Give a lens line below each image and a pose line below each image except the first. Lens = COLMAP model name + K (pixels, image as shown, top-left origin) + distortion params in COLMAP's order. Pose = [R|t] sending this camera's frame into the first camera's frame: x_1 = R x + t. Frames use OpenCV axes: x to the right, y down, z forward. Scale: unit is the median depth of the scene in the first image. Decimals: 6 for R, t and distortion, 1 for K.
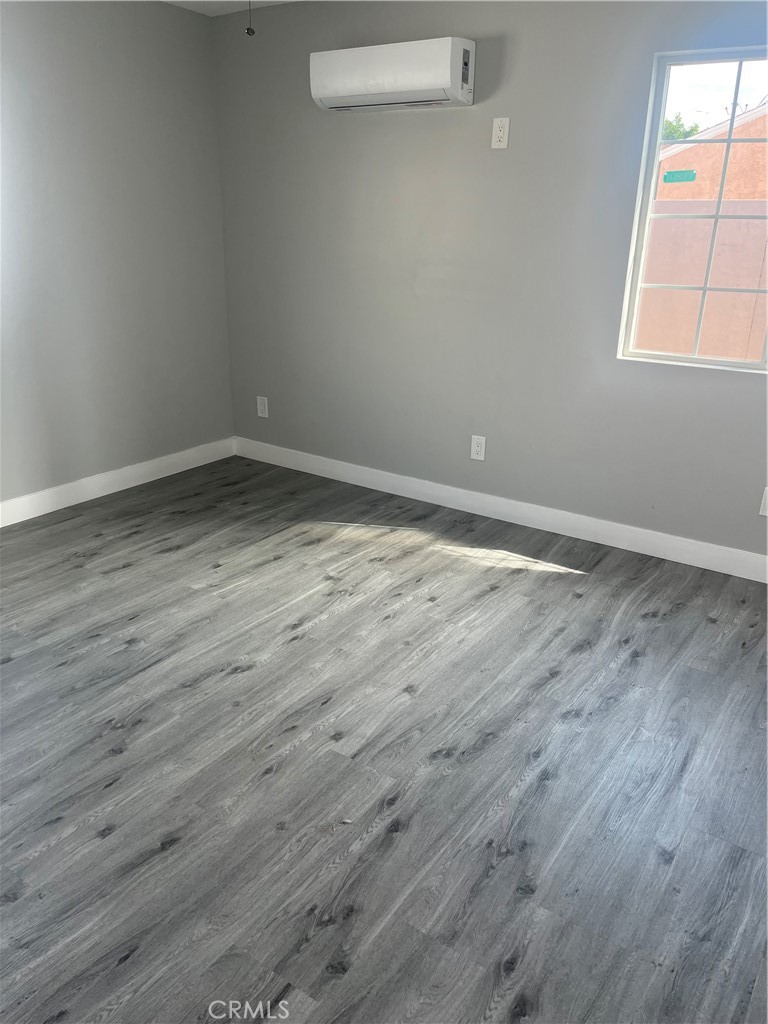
lens RADIAL K [[790.5, 0, 384.0], [0, 790.5, 512.0], [0, 0, 1]] dist [0.024147, -0.004229]
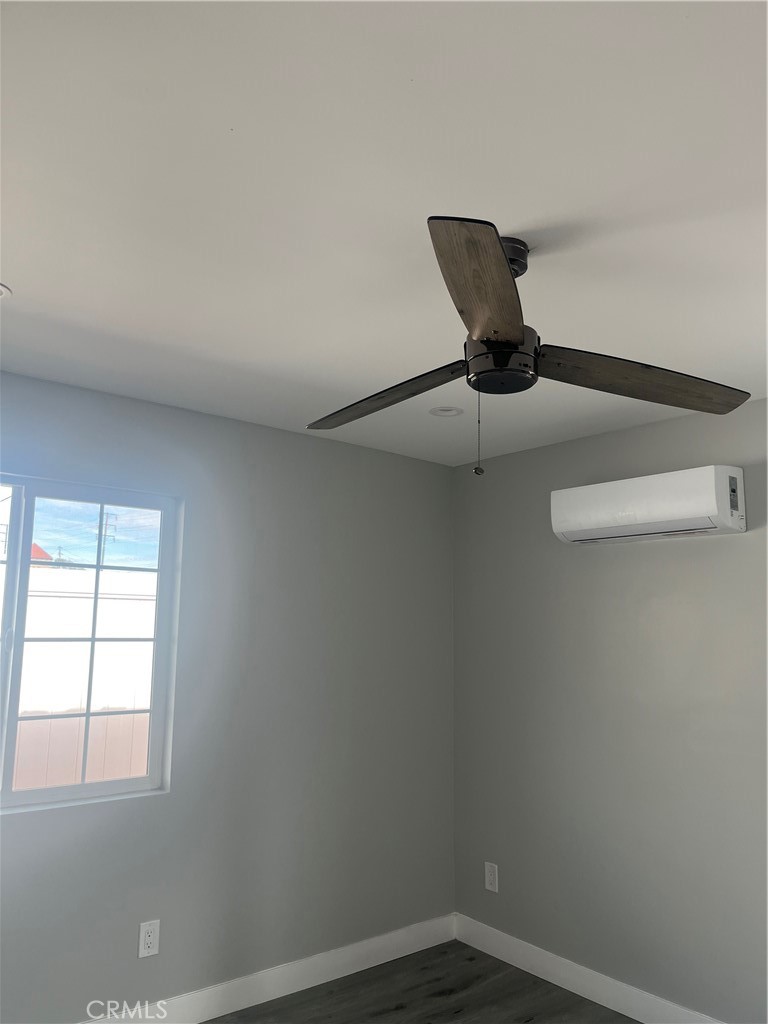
lens RADIAL K [[790.5, 0, 384.0], [0, 790.5, 512.0], [0, 0, 1]] dist [0.024147, -0.004229]
pose [[0.957102, -0.047634, -0.285808, -0.012757], [-0.098136, 0.874804, -0.474434, -0.073748], [0.272625, 0.482130, 0.832602, 0.146313]]
